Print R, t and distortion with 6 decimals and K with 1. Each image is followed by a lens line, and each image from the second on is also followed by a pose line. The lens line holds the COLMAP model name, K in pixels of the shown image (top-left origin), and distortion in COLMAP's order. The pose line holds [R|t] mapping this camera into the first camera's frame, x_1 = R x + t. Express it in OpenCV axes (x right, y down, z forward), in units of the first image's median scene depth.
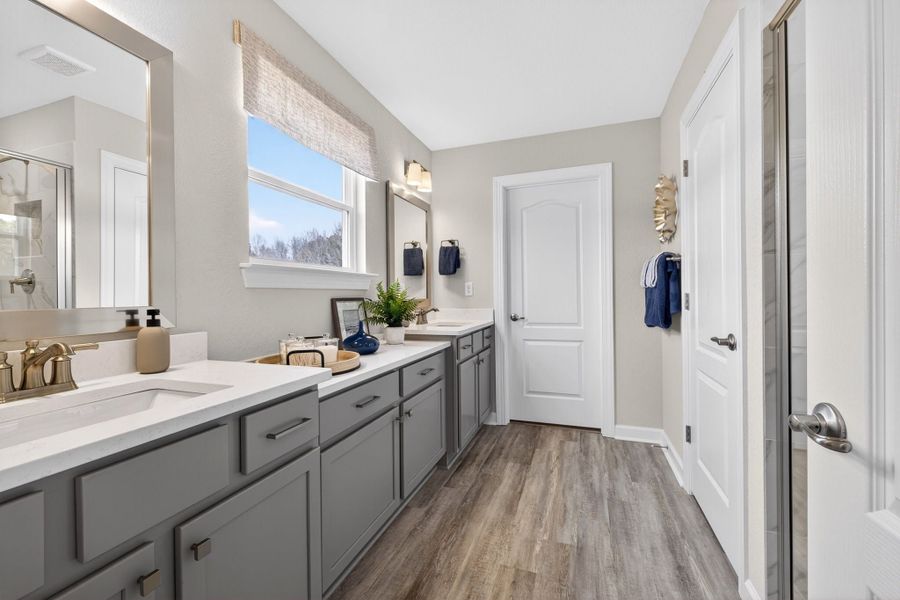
lens RADIAL K [[381.4, 0, 447.6], [0, 381.4, 296.6], [0, 0, 1]] dist [0.000861, -0.000006]
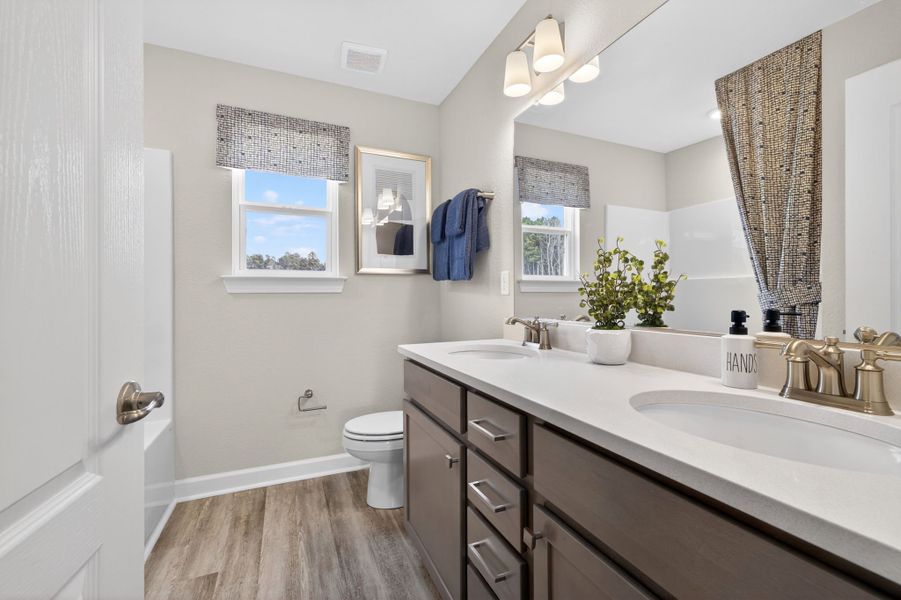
lens RADIAL K [[381.9, 0, 448.1], [0, 381.9, 296.6], [0, 0, 1]] dist [0.000861, -0.000006]
pose [[-0.737534, 0.005722, -0.675286, 0.492720], [0.000388, 0.999968, 0.008050, -0.041362], [0.675310, 0.005675, -0.737512, 1.507409]]
